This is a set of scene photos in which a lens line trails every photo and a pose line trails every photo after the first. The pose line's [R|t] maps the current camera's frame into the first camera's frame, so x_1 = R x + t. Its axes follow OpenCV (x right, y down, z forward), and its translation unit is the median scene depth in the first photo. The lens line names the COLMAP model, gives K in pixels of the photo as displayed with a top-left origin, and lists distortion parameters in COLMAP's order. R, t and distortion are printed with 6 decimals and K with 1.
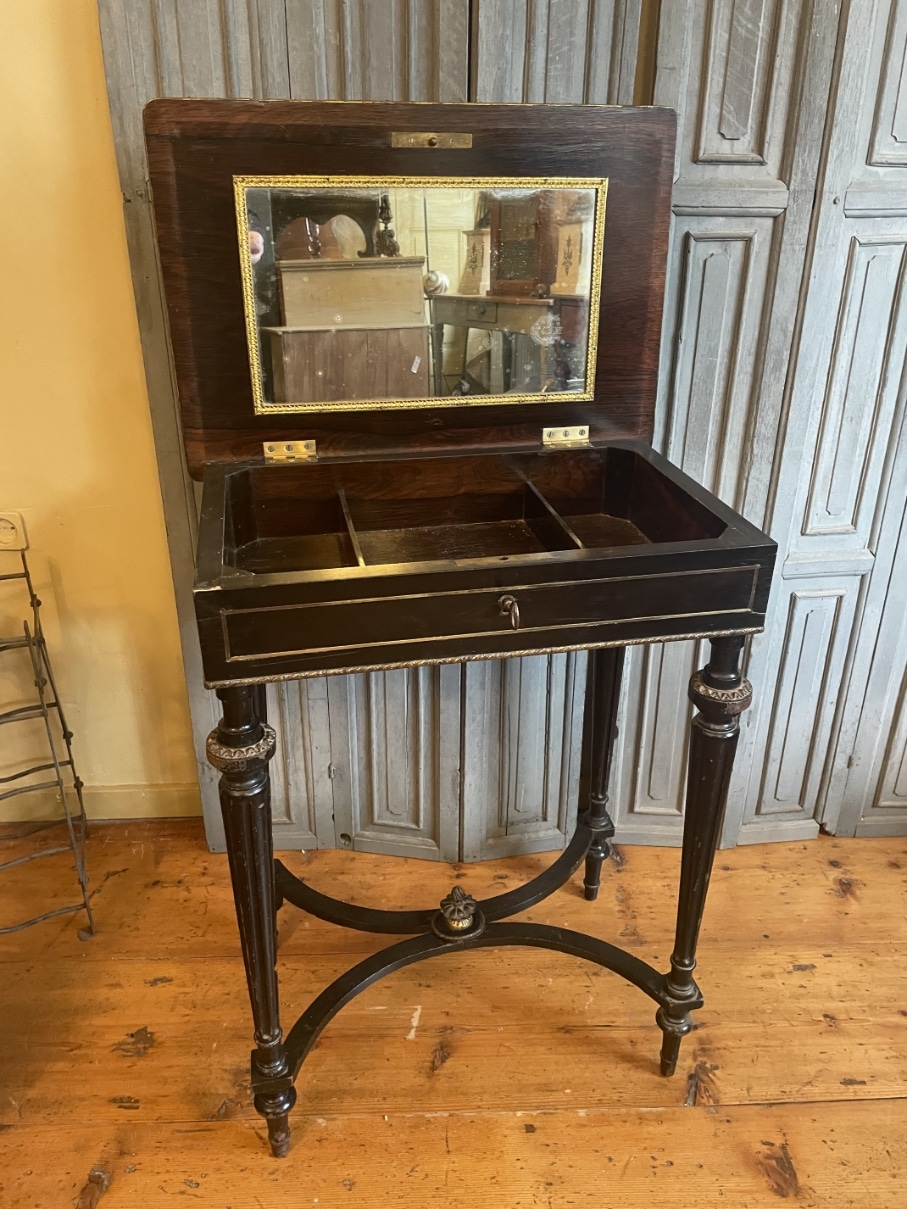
lens RADIAL K [[925.8, 0, 474.2], [0, 925.8, 594.5], [0, 0, 1]] dist [0.079568, -0.117472]
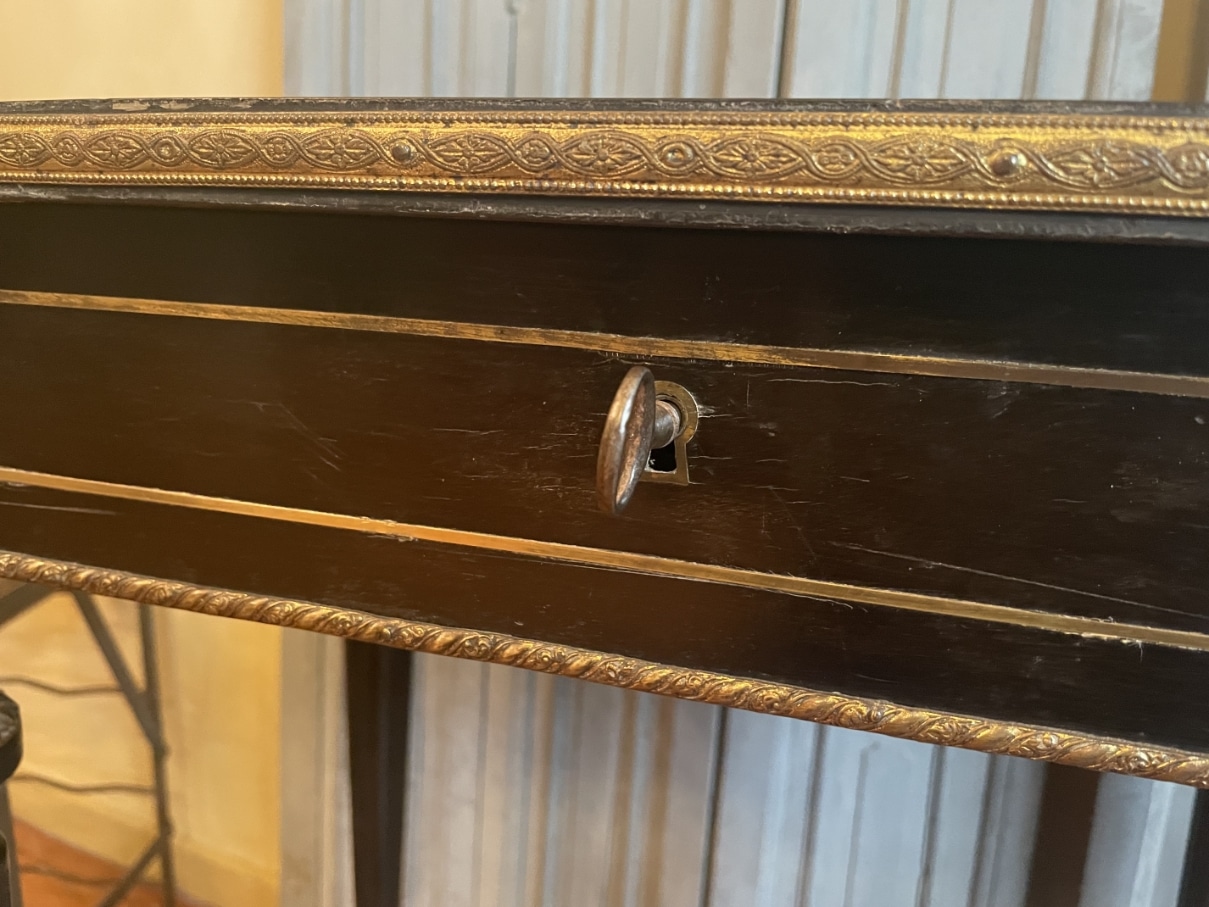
lens RADIAL K [[974.8, 0, 597.0], [0, 974.8, 459.0], [0, 0, 1]] dist [-0.003533, -0.023887]
pose [[0.877064, 0.124543, -0.463948, 0.145204], [-0.242227, 0.948693, -0.203245, 0.025002], [0.414831, 0.290639, 0.862232, 0.551090]]
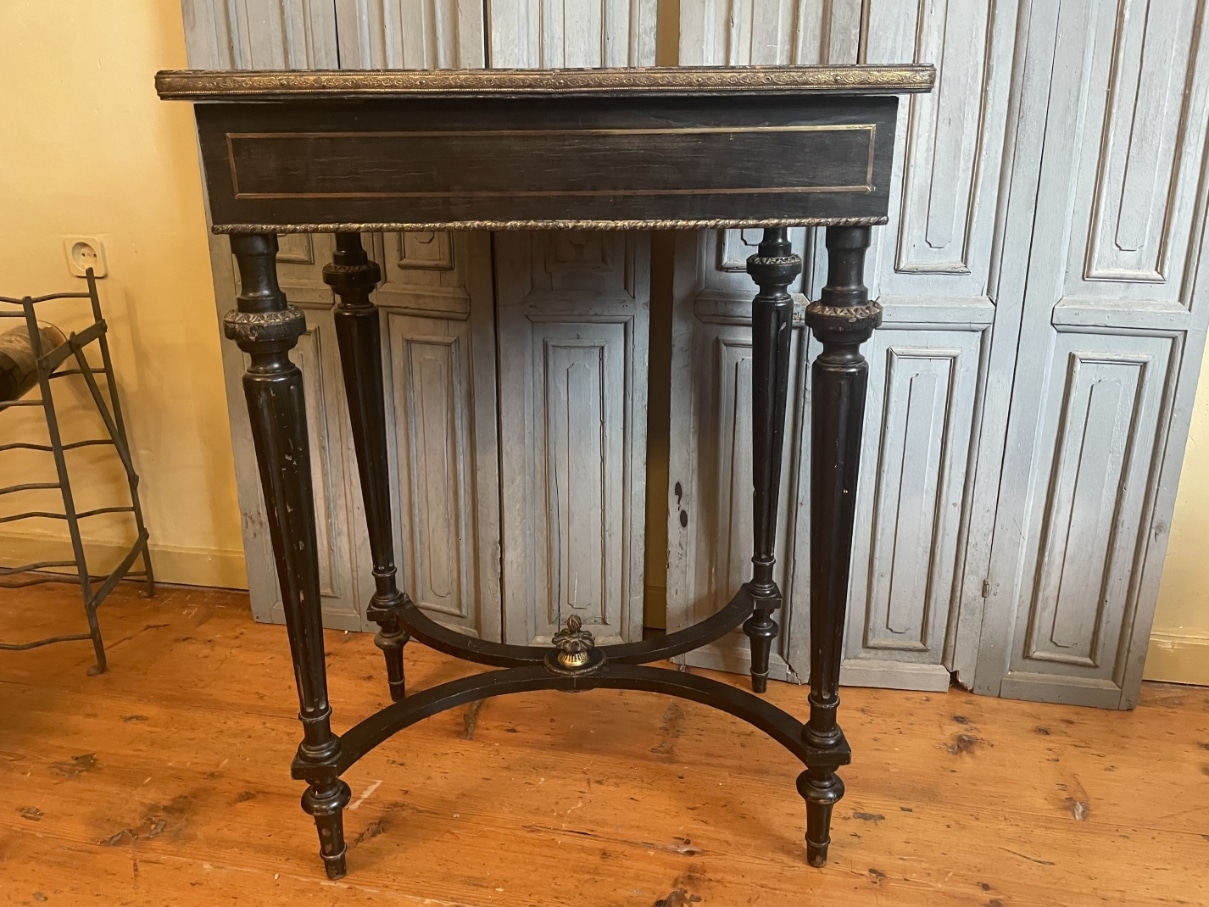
lens RADIAL K [[925.8, 0, 611.7], [0, 925.8, 452.5], [0, 0, 1]] dist [0.079568, -0.117472]
pose [[0.970429, 0.061622, -0.233390, 0.323731], [-0.093308, 0.987472, -0.127252, 0.231641], [0.222624, 0.145266, 0.964021, 0.181063]]
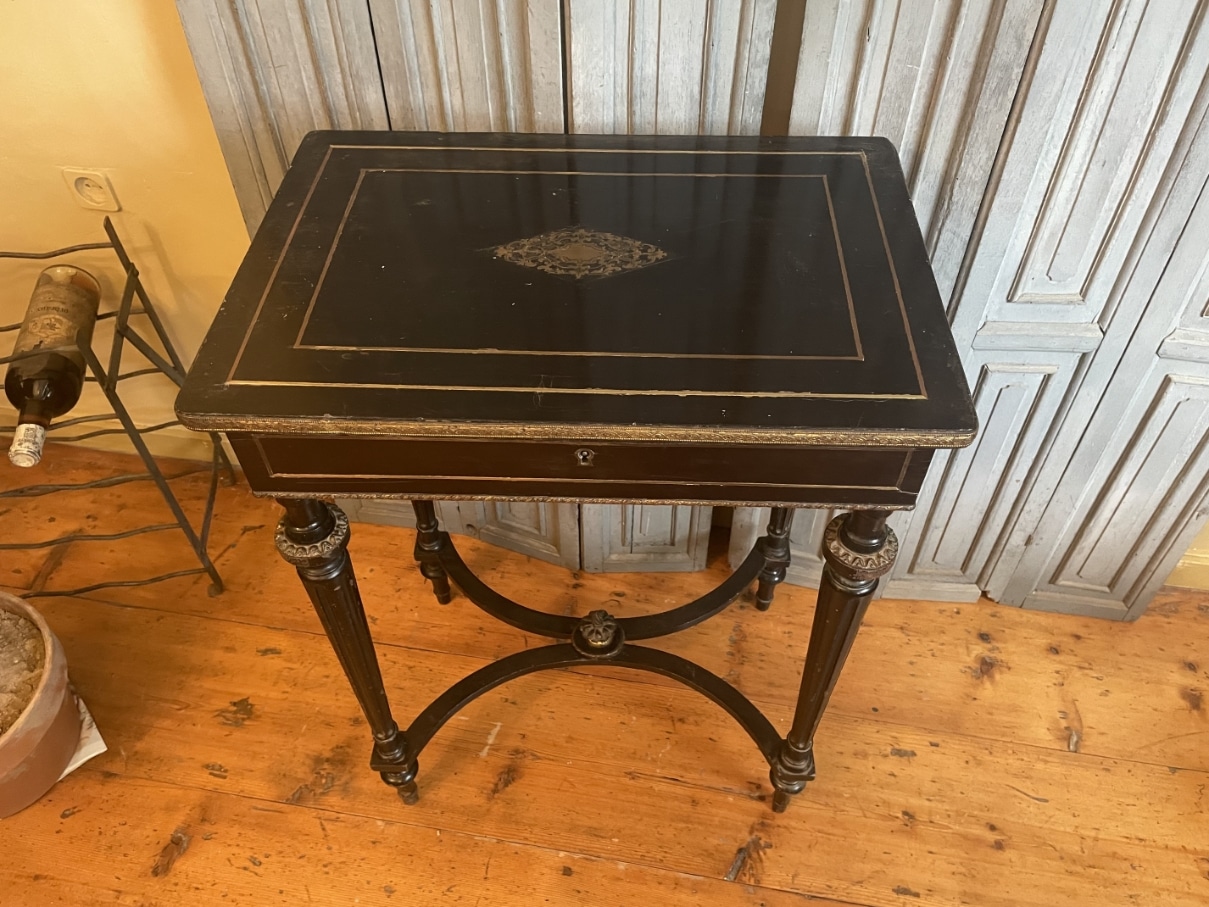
lens RADIAL K [[925.8, 0, 615.8], [0, 925.8, 456.3], [0, 0, 1]] dist [0.079568, -0.117472]
pose [[0.976993, 0.144582, -0.156784, 0.182053], [-0.078794, 0.927822, 0.364607, -0.210868], [0.198184, -0.343865, 0.917867, 0.188454]]
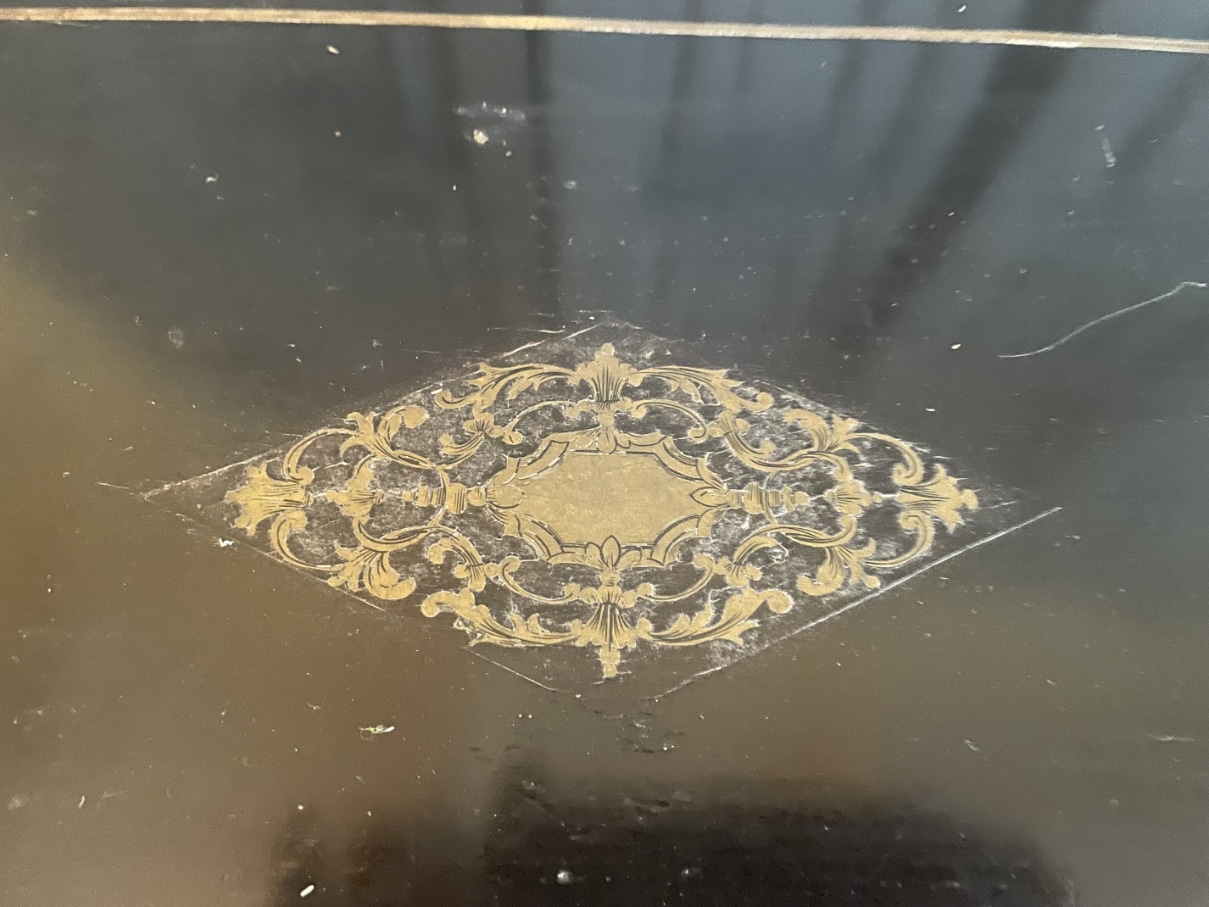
lens RADIAL K [[925.8, 0, 606.5], [0, 925.8, 454.2], [0, 0, 1]] dist [0.079568, -0.117472]
pose [[0.984357, 0.171045, -0.042251, 0.052145], [-0.103401, 0.755016, 0.647502, -0.206539], [0.142652, -0.633004, 0.760891, 0.675011]]
